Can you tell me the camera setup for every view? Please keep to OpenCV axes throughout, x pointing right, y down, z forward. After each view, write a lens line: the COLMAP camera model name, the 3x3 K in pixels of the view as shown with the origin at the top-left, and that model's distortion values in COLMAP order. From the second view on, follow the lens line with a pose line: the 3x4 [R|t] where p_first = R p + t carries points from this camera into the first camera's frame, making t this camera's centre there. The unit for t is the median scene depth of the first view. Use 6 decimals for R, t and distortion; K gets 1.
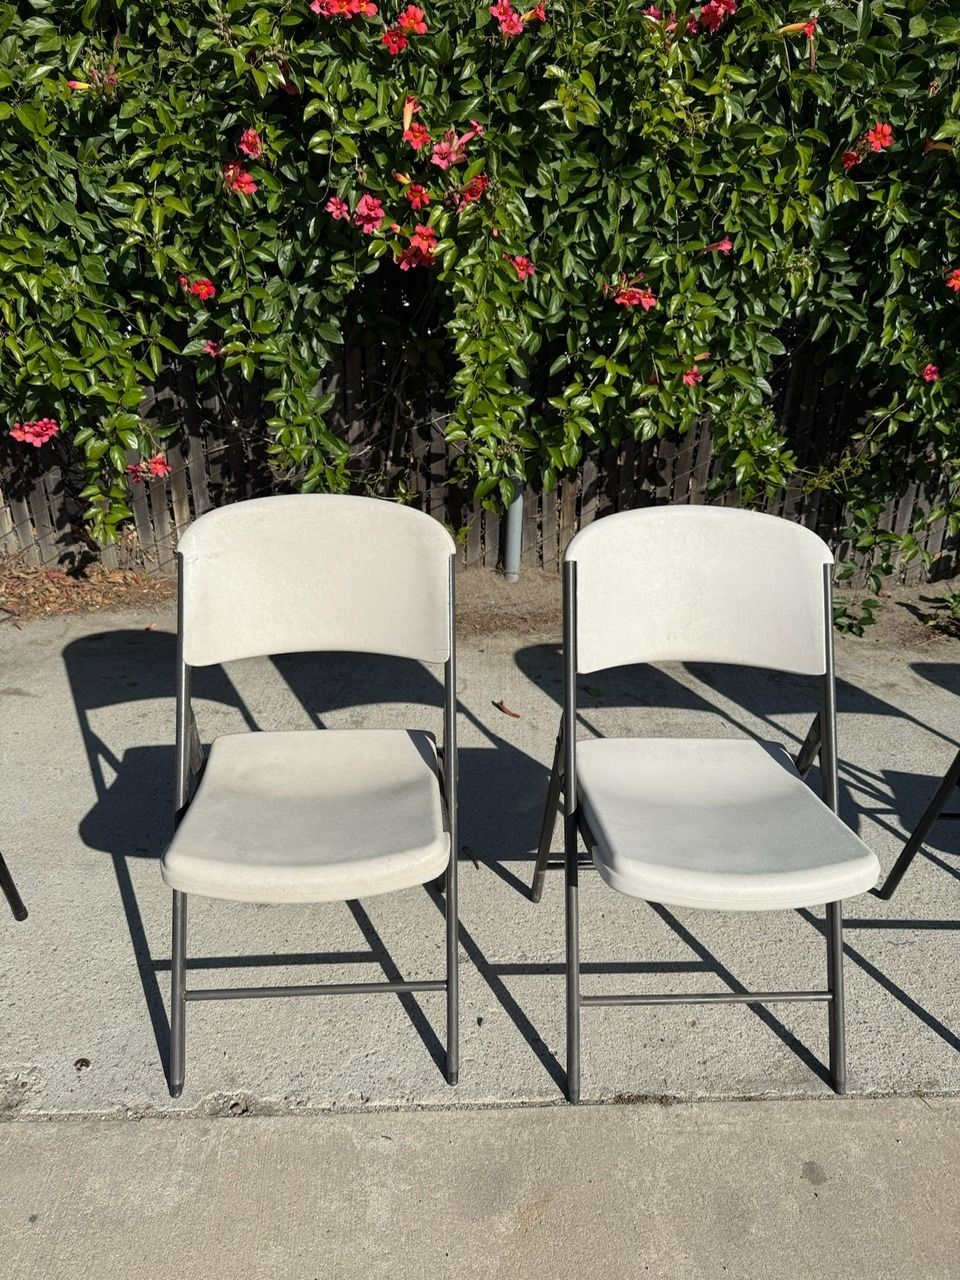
lens RADIAL K [[878.4, 0, 456.4], [0, 878.4, 633.7], [0, 0, 1]] dist [0.012246, -0.011810]
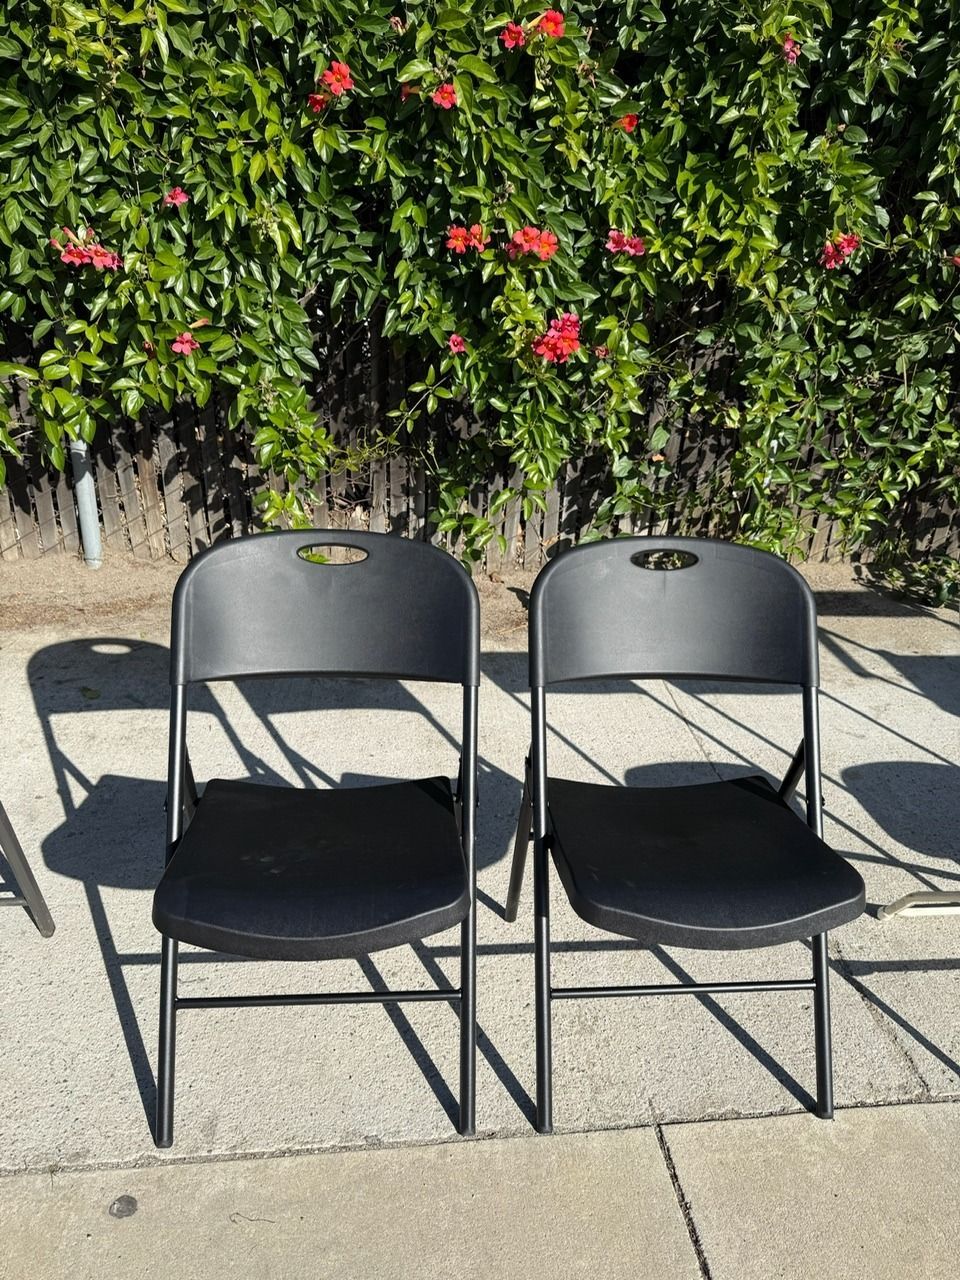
lens RADIAL K [[943.3, 0, 482.4], [0, 943.3, 681.5], [0, 0, 1]] dist [0.041487, -0.052007]
pose [[0.997826, -0.013090, 0.064593, 0.531753], [0.008381, 0.997323, 0.072641, -0.013044], [-0.065371, -0.071941, 0.995264, -0.029882]]
